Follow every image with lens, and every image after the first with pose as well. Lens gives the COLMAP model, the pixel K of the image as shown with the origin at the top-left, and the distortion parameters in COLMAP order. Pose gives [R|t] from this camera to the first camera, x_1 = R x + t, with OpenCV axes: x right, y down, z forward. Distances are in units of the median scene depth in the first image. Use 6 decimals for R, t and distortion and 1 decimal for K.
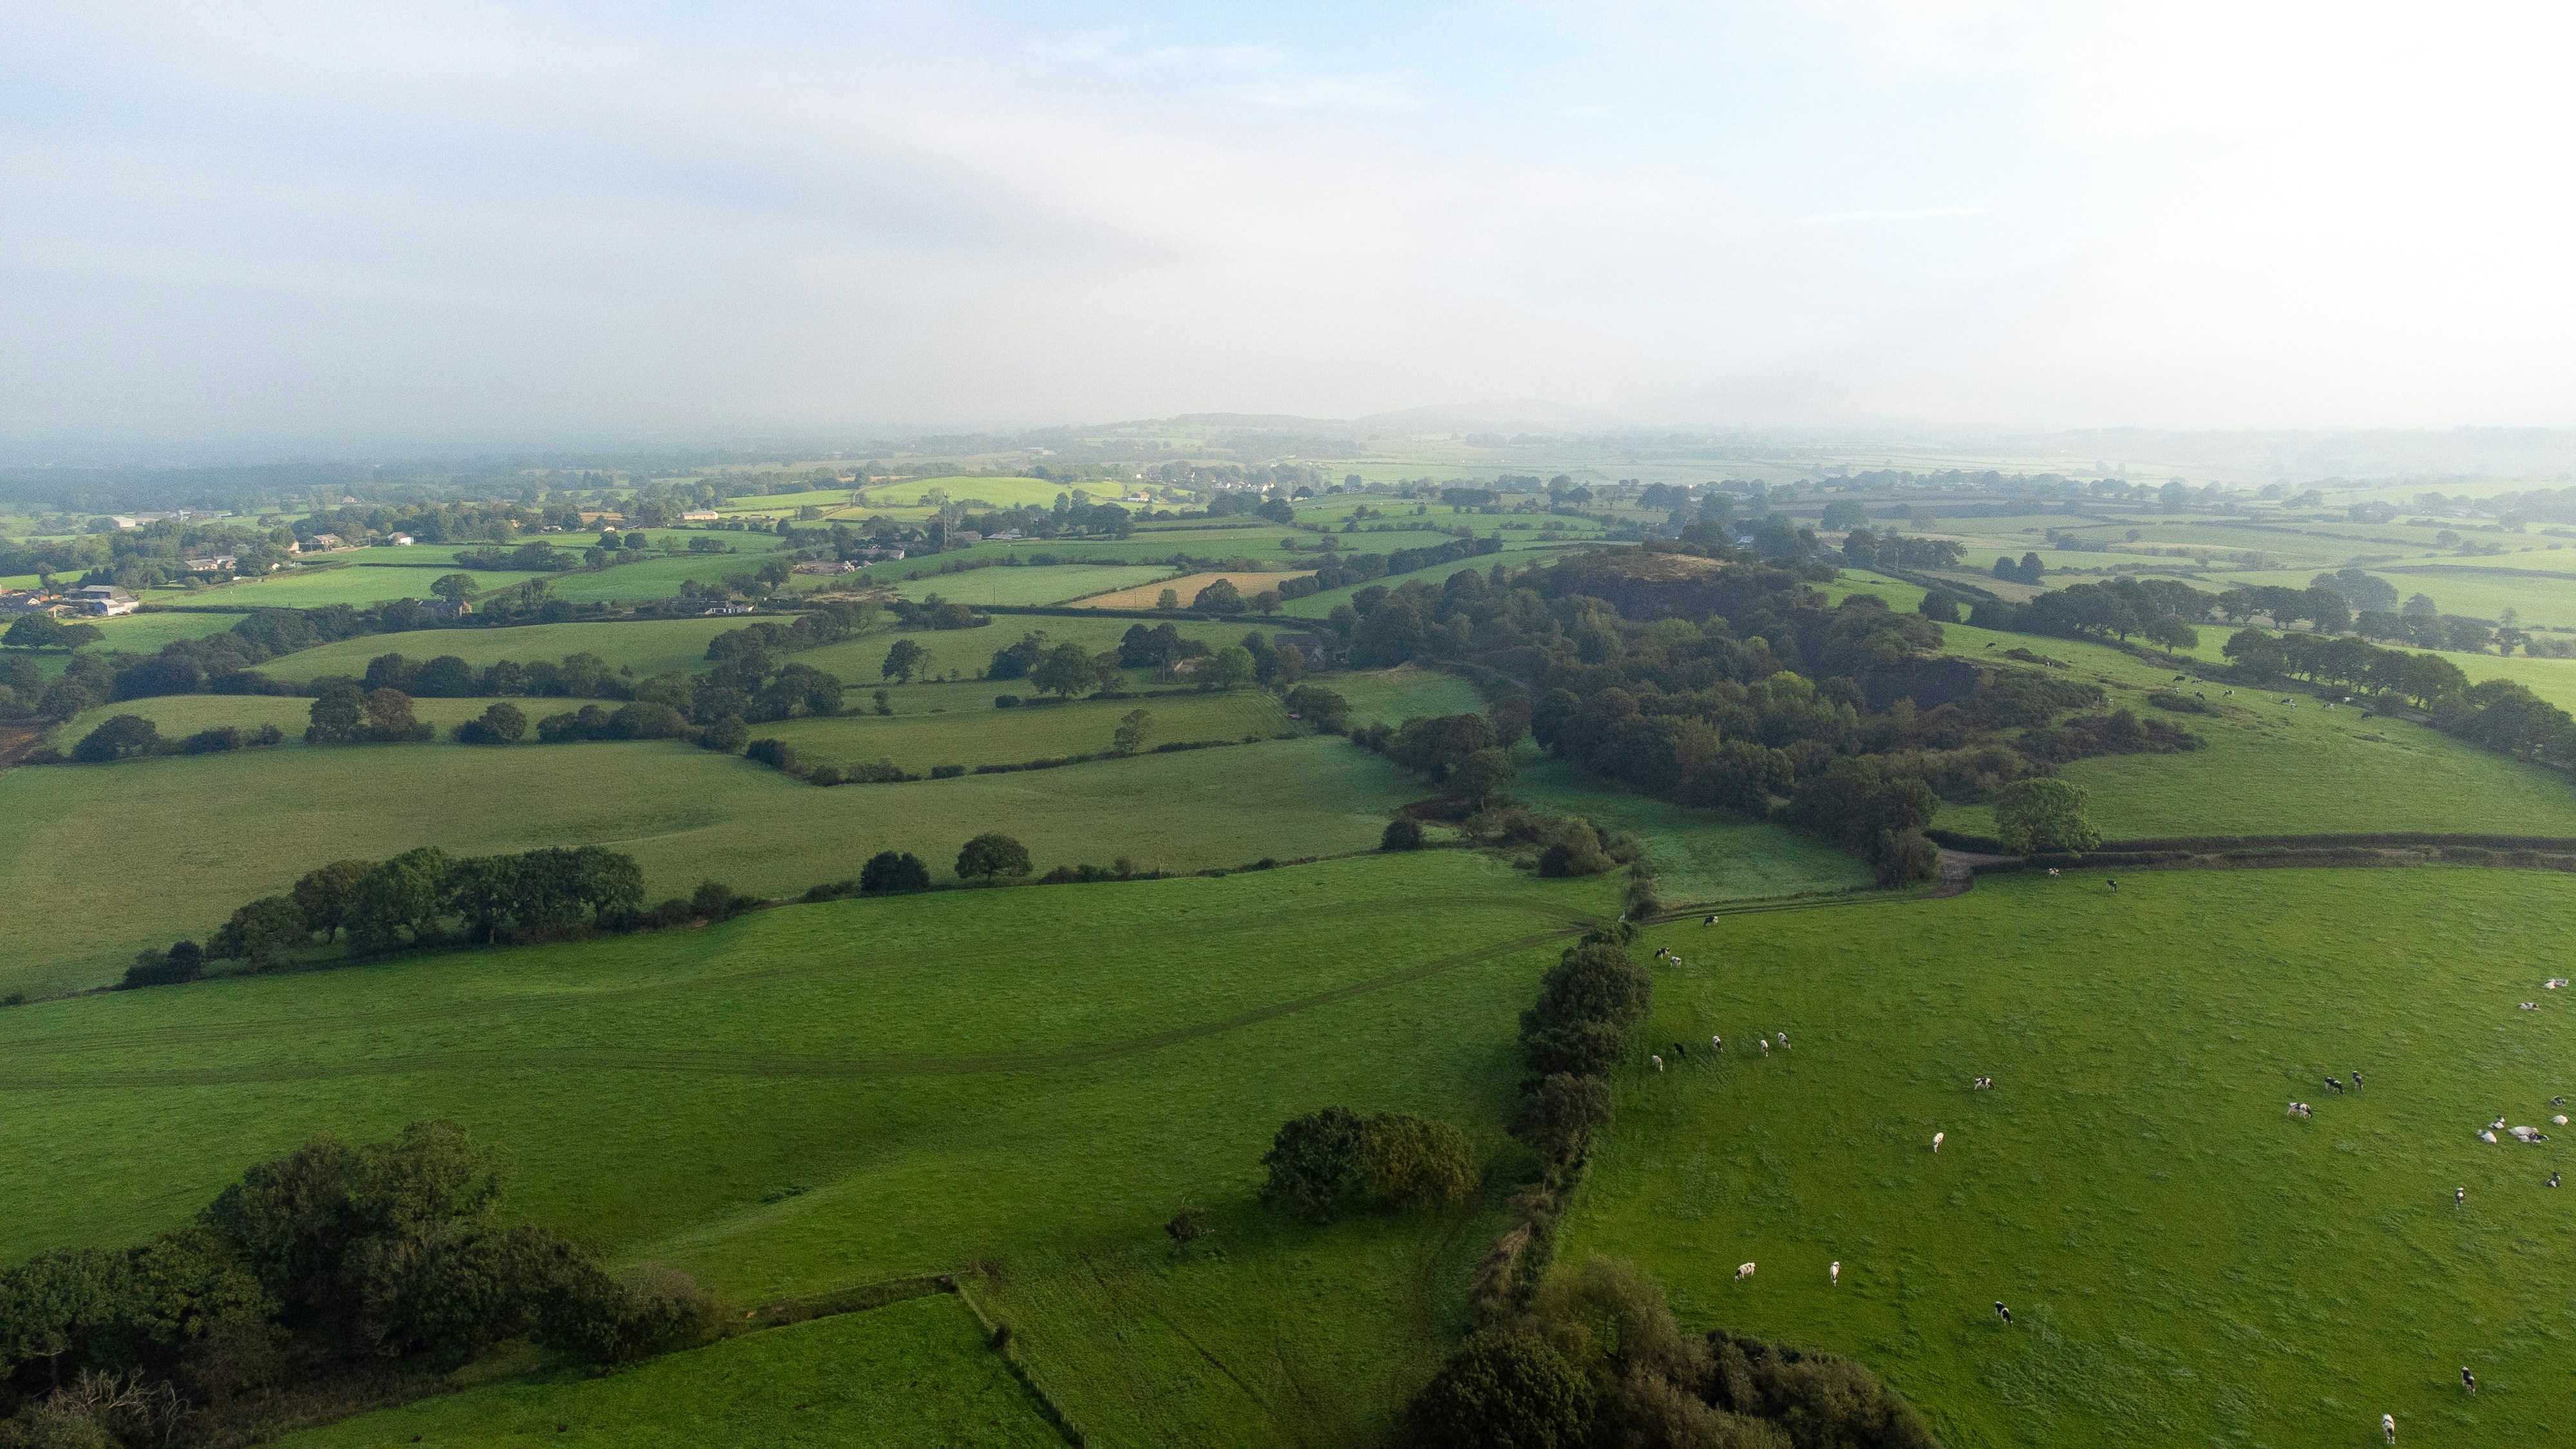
lens RADIAL K [[1887.1, 0, 1282.0], [0, 1887.1, 710.9], [0, 0, 1]] dist [0.026927, 0.018412]
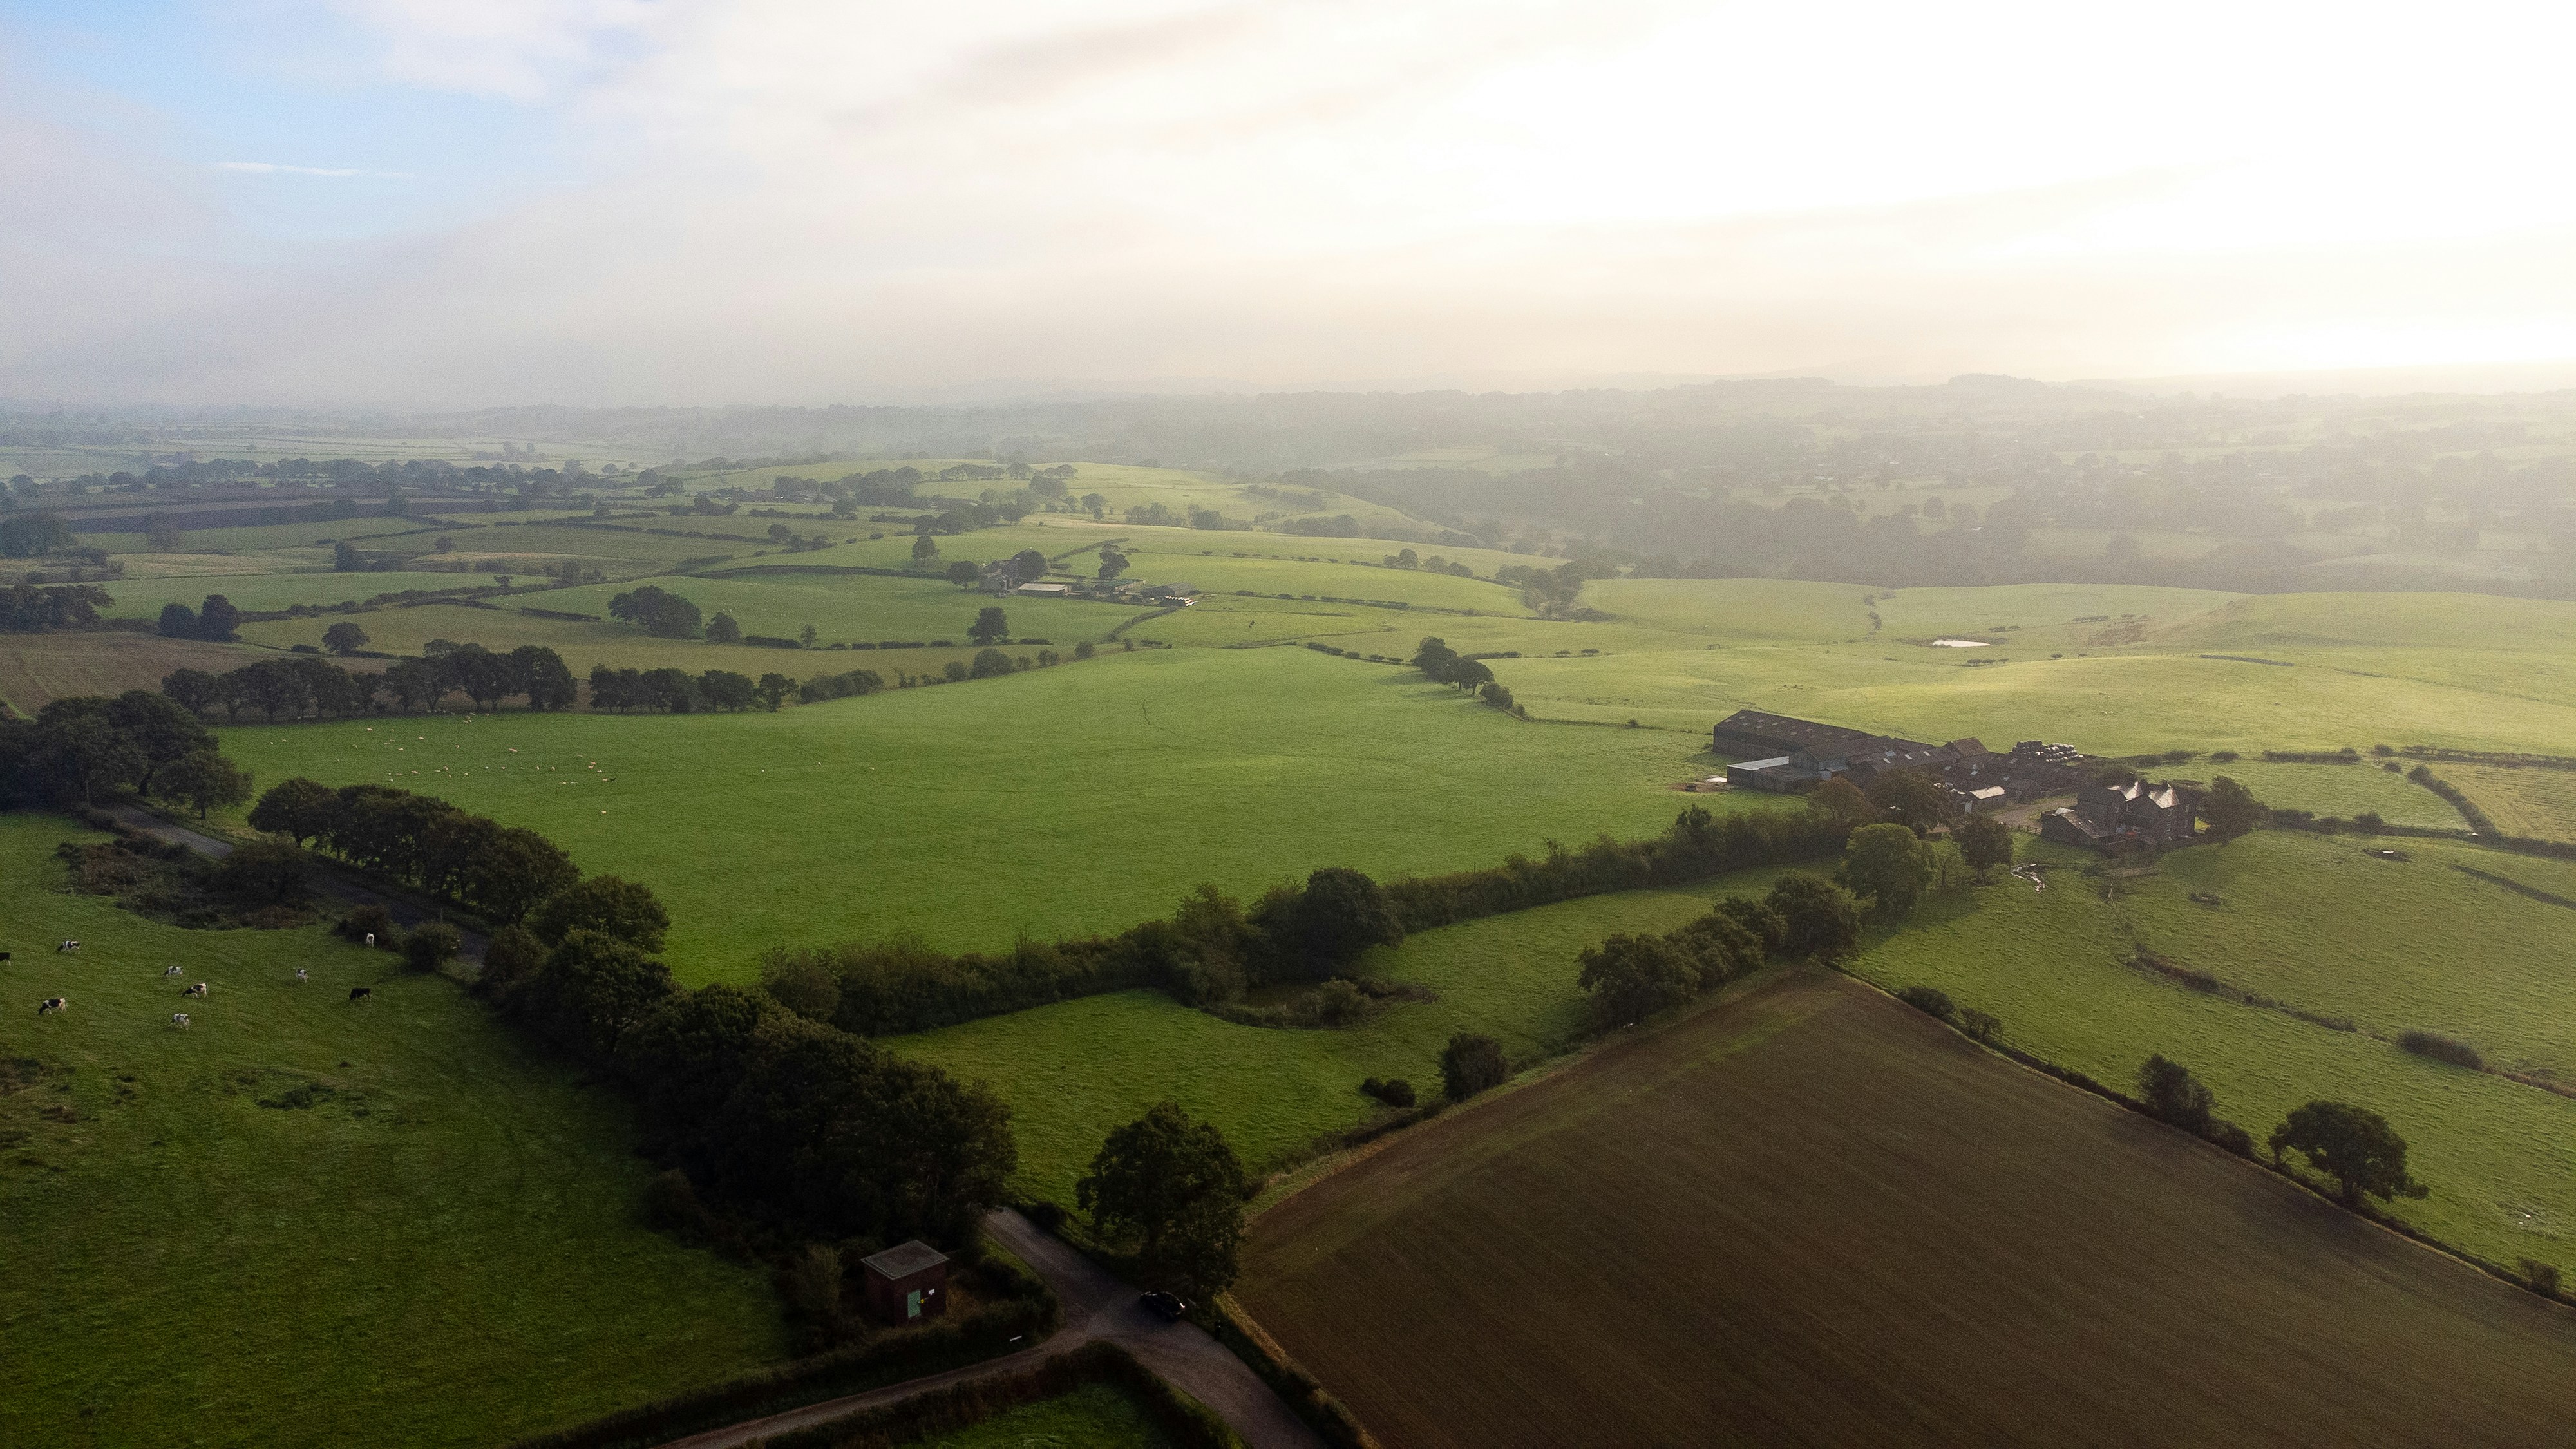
lens RADIAL K [[1887.1, 0, 1280.2], [0, 1887.1, 729.2], [0, 0, 1]] dist [0.026927, 0.018412]
pose [[0.722889, -0.123800, 0.679783, 1.680605], [0.108722, 0.991943, 0.065034, -0.323739], [-0.682357, 0.026895, 0.730524, 1.838575]]
